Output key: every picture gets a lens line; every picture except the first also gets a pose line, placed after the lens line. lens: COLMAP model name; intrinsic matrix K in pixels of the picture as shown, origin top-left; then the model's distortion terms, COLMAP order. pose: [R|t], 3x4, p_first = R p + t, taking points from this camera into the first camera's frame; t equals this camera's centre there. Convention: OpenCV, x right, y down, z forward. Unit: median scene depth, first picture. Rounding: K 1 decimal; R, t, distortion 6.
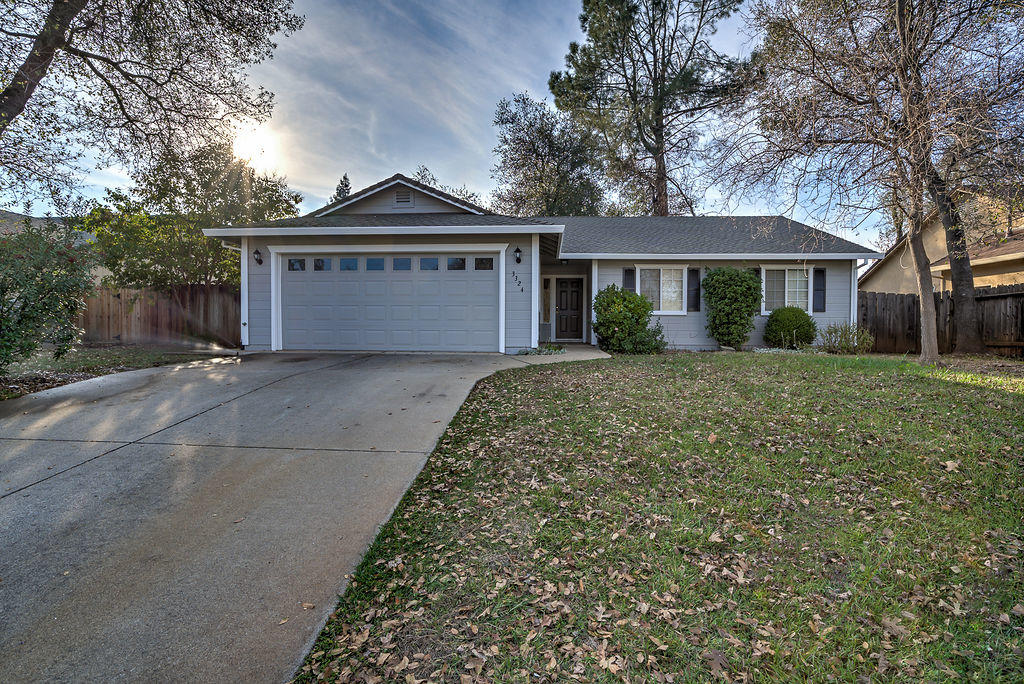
lens RADIAL K [[473.2, 0, 510.8], [0, 473.2, 341.7], [0, 0, 1]] dist [-0.009061, 0.005814]
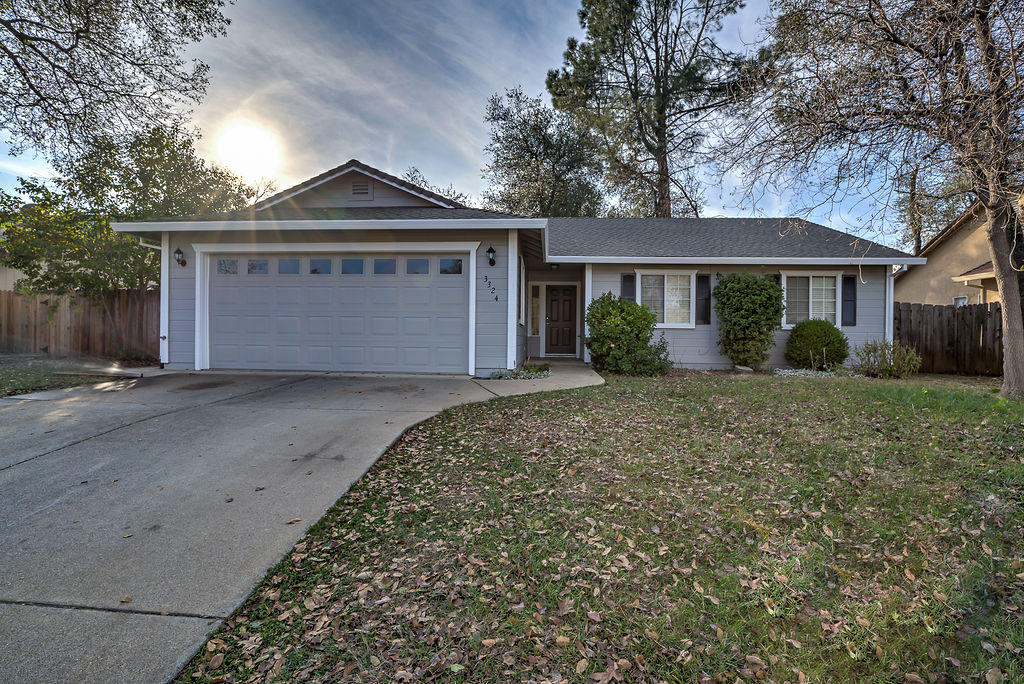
lens RADIAL K [[473.2, 0, 512.3], [0, 473.2, 341.0], [0, 0, 1]] dist [-0.009061, 0.005814]
pose [[0.999984, 0.005606, -0.000495, 0.040907], [-0.005614, 0.999822, -0.018003, -0.016802], [0.000394, 0.018006, 0.999838, 0.143644]]
